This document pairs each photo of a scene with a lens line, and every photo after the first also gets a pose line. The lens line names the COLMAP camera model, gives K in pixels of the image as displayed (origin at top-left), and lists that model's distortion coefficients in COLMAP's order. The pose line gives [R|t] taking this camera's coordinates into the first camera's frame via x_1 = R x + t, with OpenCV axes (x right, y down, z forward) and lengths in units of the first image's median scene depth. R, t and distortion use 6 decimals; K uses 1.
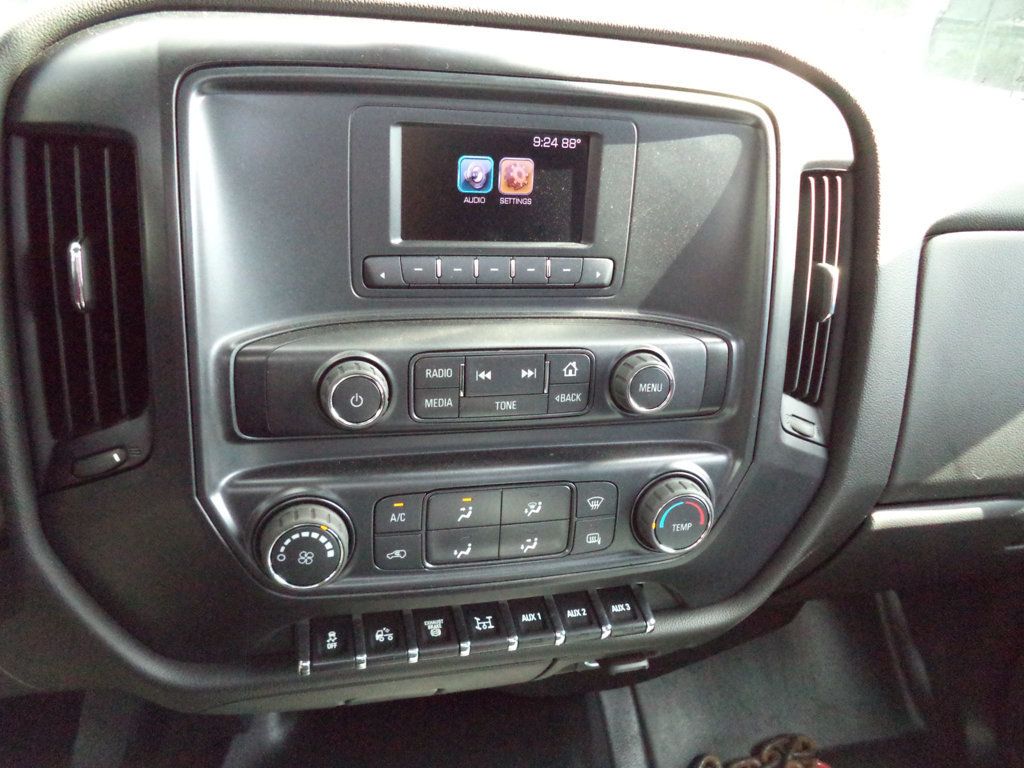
lens RADIAL K [[838.9, 0, 518.1], [0, 838.9, 387.8], [0, 0, 1]] dist [-0.036032, -0.004512]
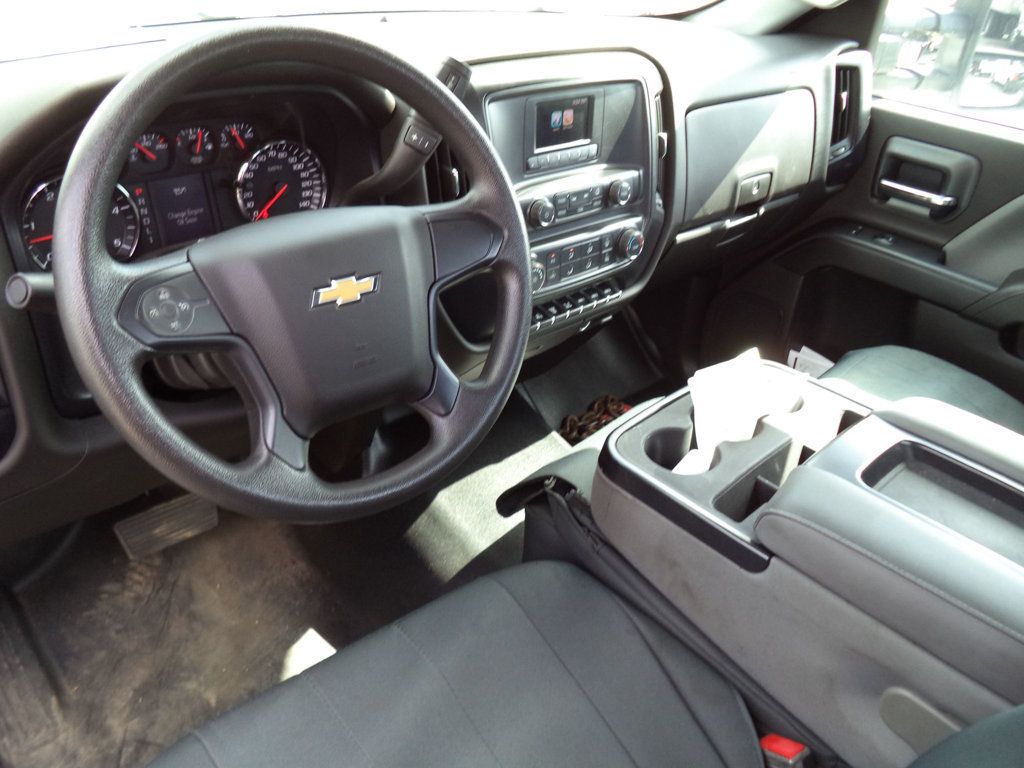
lens RADIAL K [[839.9, 0, 514.1], [0, 839.9, 407.2], [0, 0, 1]] dist [-0.039301, 0.013809]
pose [[0.880480, -0.271644, 0.388543, -1.261640], [0.189080, 0.952773, 0.237641, -0.047438], [-0.434747, -0.135773, 0.890259, -1.194540]]
